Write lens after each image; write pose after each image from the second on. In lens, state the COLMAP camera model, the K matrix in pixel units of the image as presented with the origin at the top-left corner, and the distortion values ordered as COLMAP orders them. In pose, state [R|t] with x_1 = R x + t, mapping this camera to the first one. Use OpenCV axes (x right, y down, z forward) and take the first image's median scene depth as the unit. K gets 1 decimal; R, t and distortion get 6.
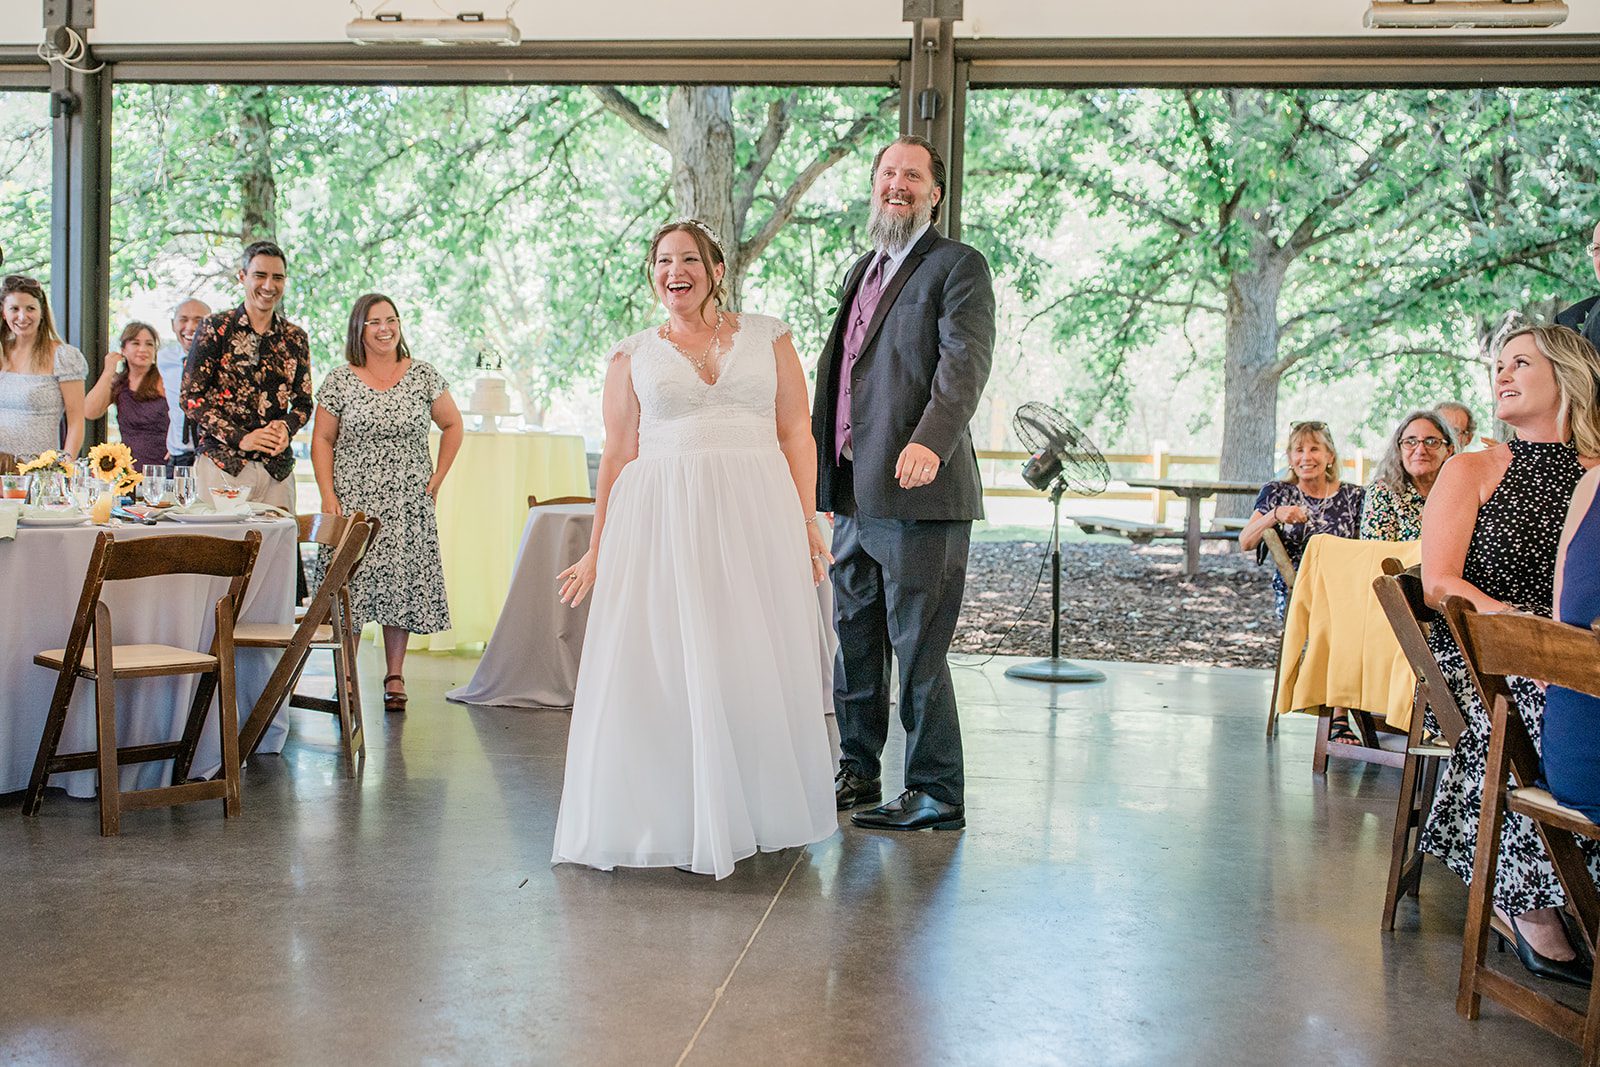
lens RADIAL K [[1648.6, 0, 732.1], [0, 1648.6, 533.8], [0, 0, 1]] dist [-0.047441, 0.037930]
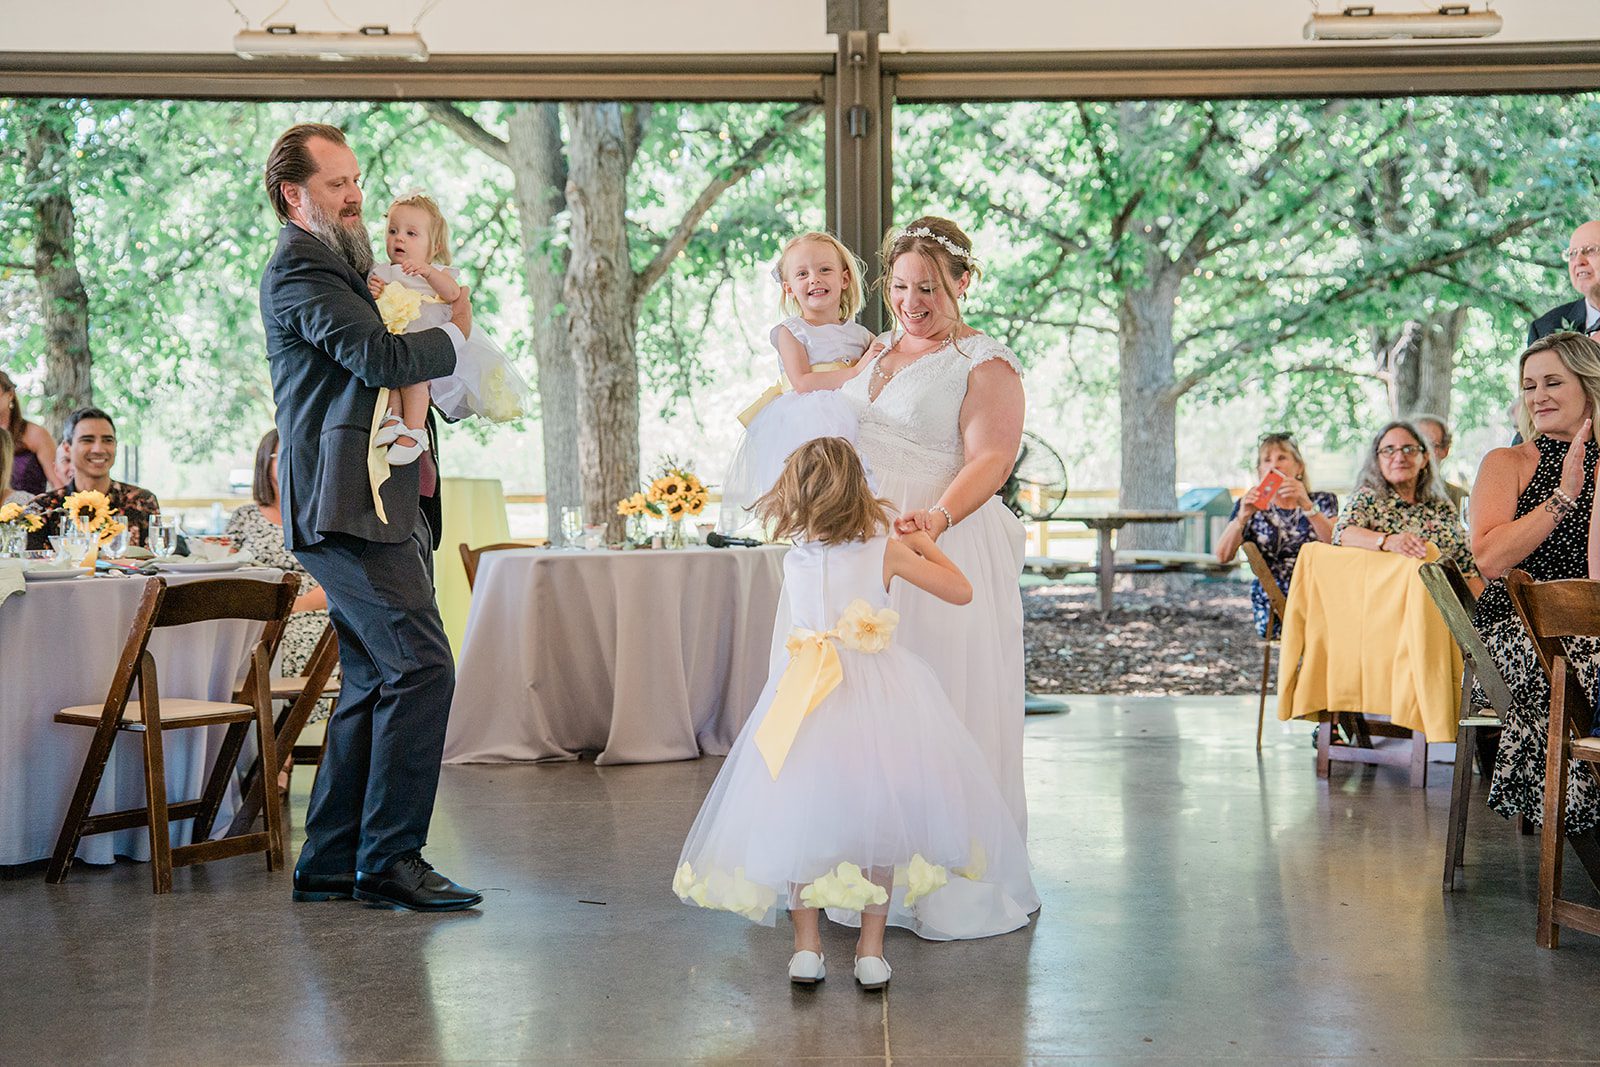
lens RADIAL K [[1871.8, 0, 800.0], [0, 1871.8, 533.5], [0, 0, 1]] dist [0.034147, -0.004726]
pose [[0.990087, -0.036480, 0.135636, -0.033641], [0.040883, 0.998719, -0.029818, 0.004723], [-0.134375, 0.035068, 0.990310, -0.033485]]
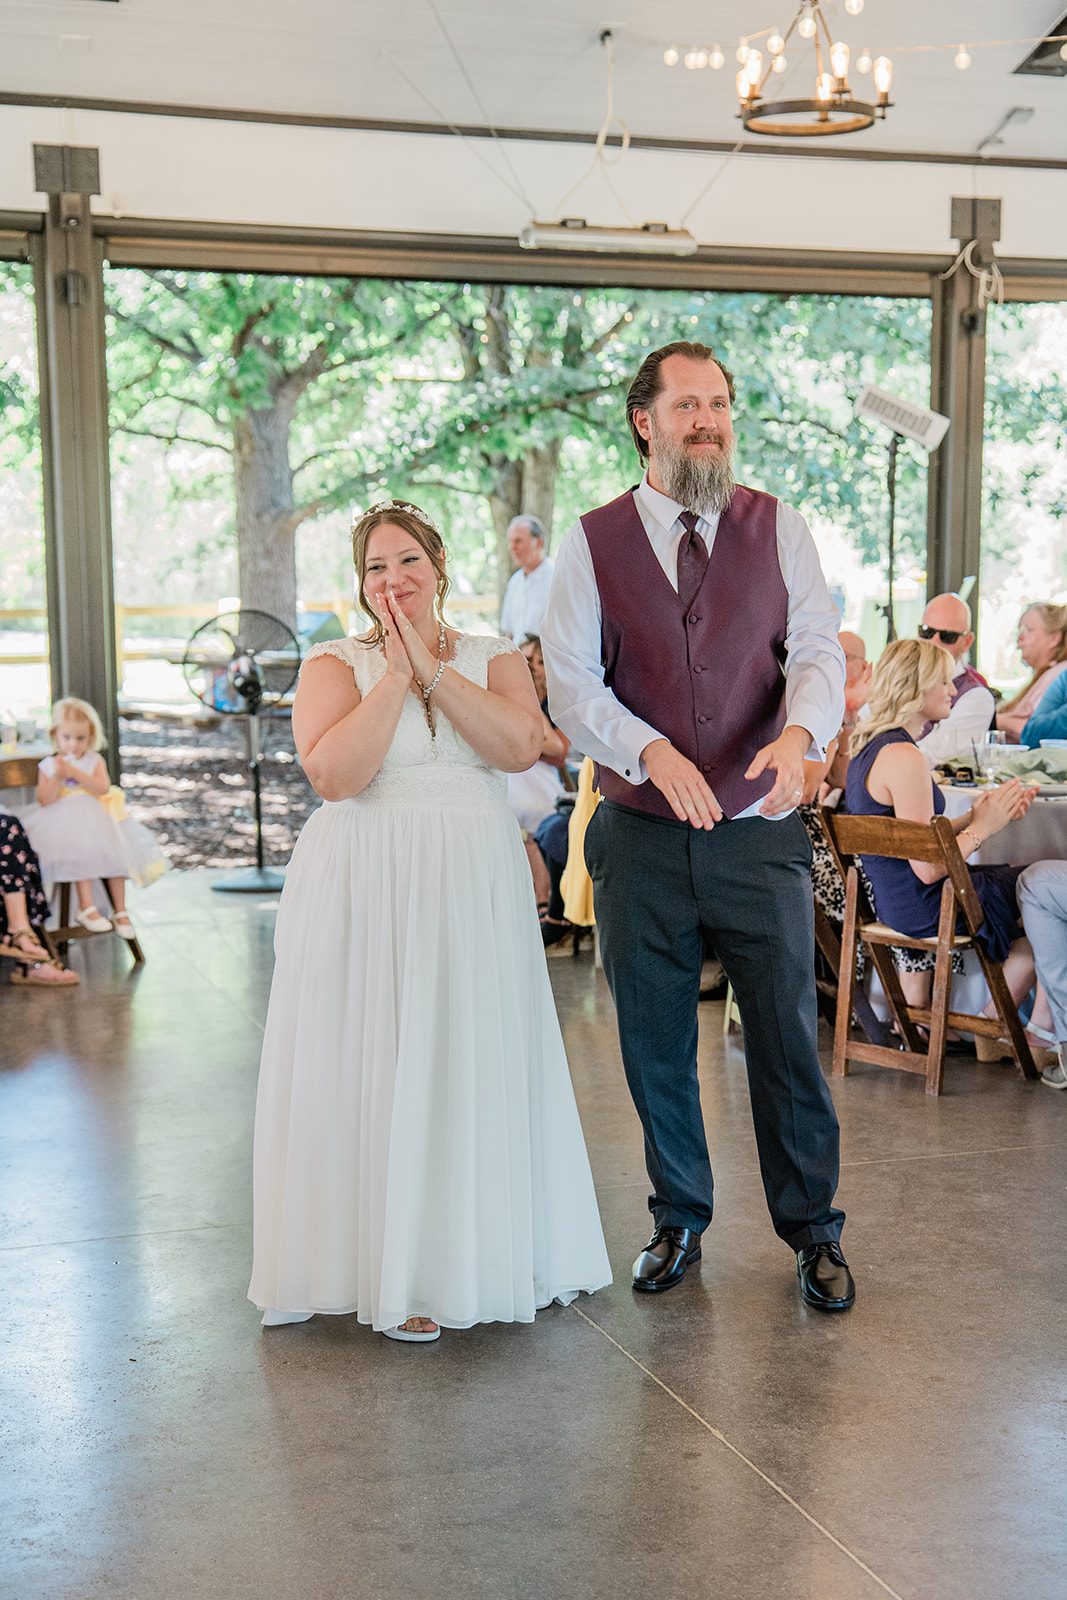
lens RADIAL K [[2132.5, 0, 537.9], [0, 2132.5, 834.6], [0, 0, 1]] dist [0.026664, 0.132677]
pose [[0.885794, -0.086596, 0.455928, -0.107993], [0.056841, 0.995284, 0.078606, -0.016290], [-0.460585, -0.043713, 0.886539, -0.099231]]
